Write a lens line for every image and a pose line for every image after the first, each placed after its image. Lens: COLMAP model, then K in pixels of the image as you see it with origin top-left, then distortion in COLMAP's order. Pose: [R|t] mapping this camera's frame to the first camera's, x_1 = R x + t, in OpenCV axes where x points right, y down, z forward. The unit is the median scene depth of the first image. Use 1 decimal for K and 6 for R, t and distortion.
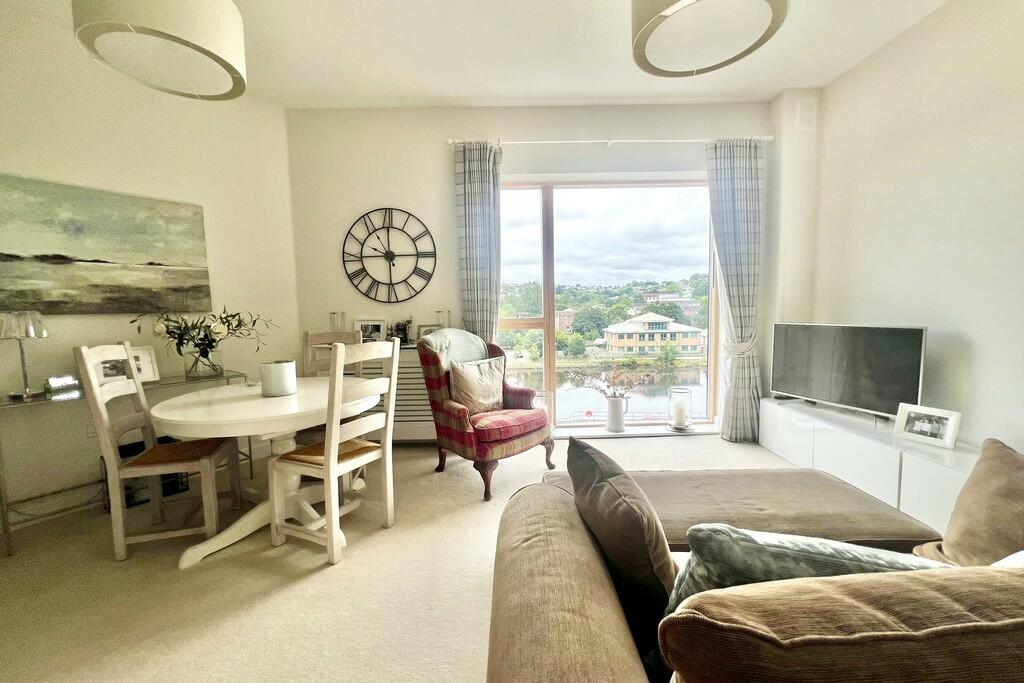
lens RADIAL K [[409.0, 0, 509.2], [0, 409.0, 338.1], [0, 0, 1]] dist [0.000582, 0.000071]
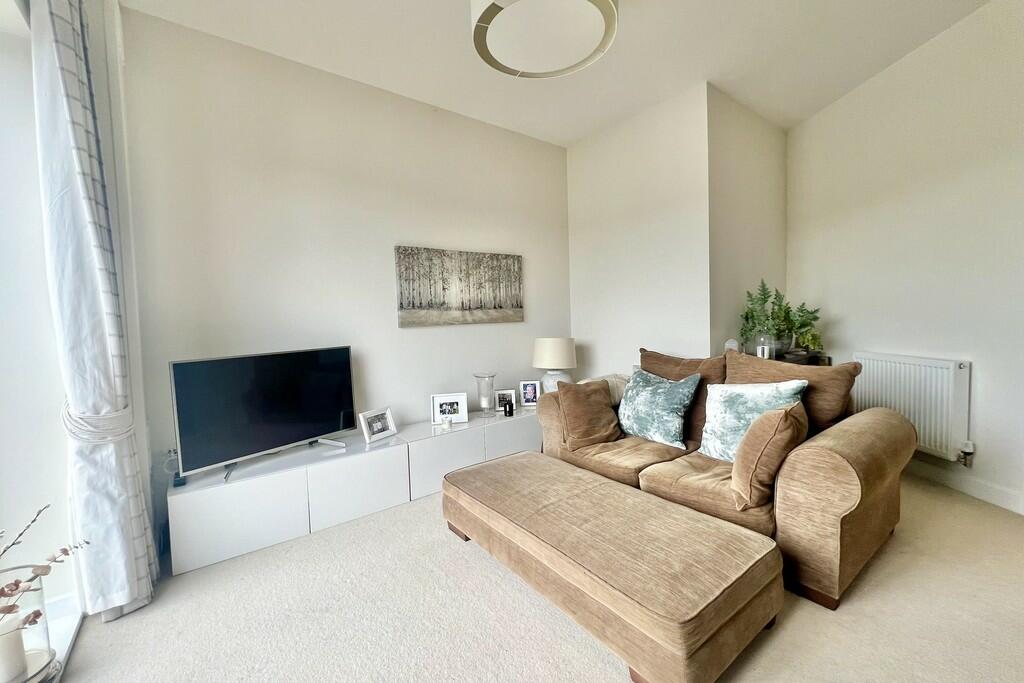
lens RADIAL K [[409.0, 0, 509.2], [0, 409.0, 338.1], [0, 0, 1]] dist [0.000582, 0.000071]
pose [[-0.600209, 0.002998, 0.799837, -0.123988], [0.109838, 0.990828, 0.078711, -0.060433], [-0.792265, 0.135095, -0.595034, 0.894562]]
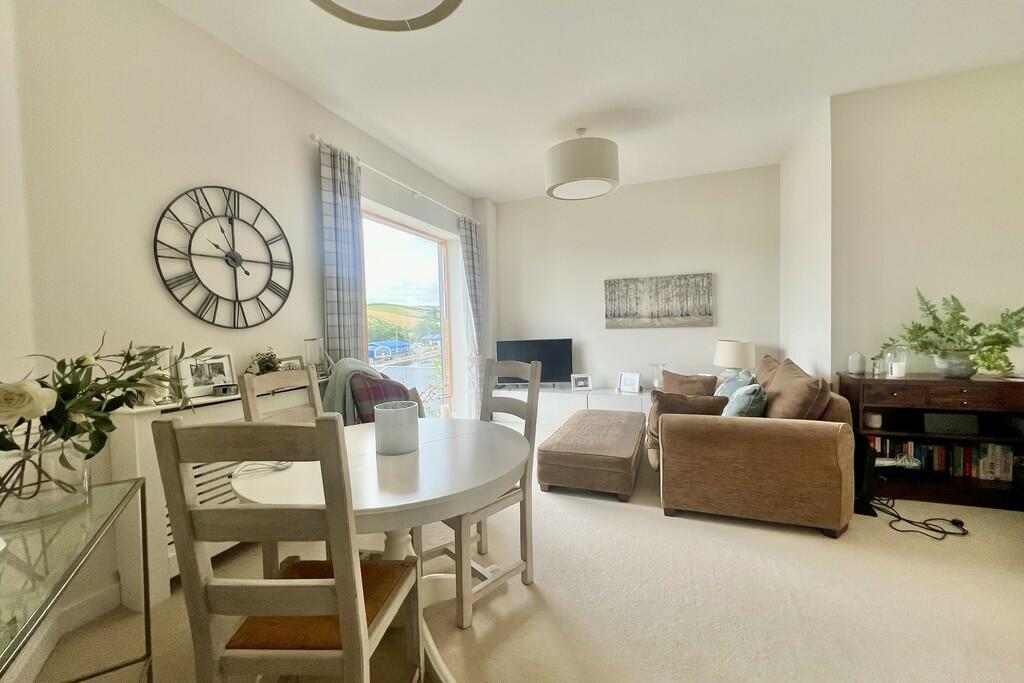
lens RADIAL K [[409.0, 0, 509.2], [0, 409.0, 338.1], [0, 0, 1]] dist [0.000582, 0.000071]
pose [[0.365542, -0.022530, 0.930522, -0.757429], [0.092733, 0.995615, -0.012323, -0.021314], [-0.926164, 0.090795, 0.366028, 0.345786]]
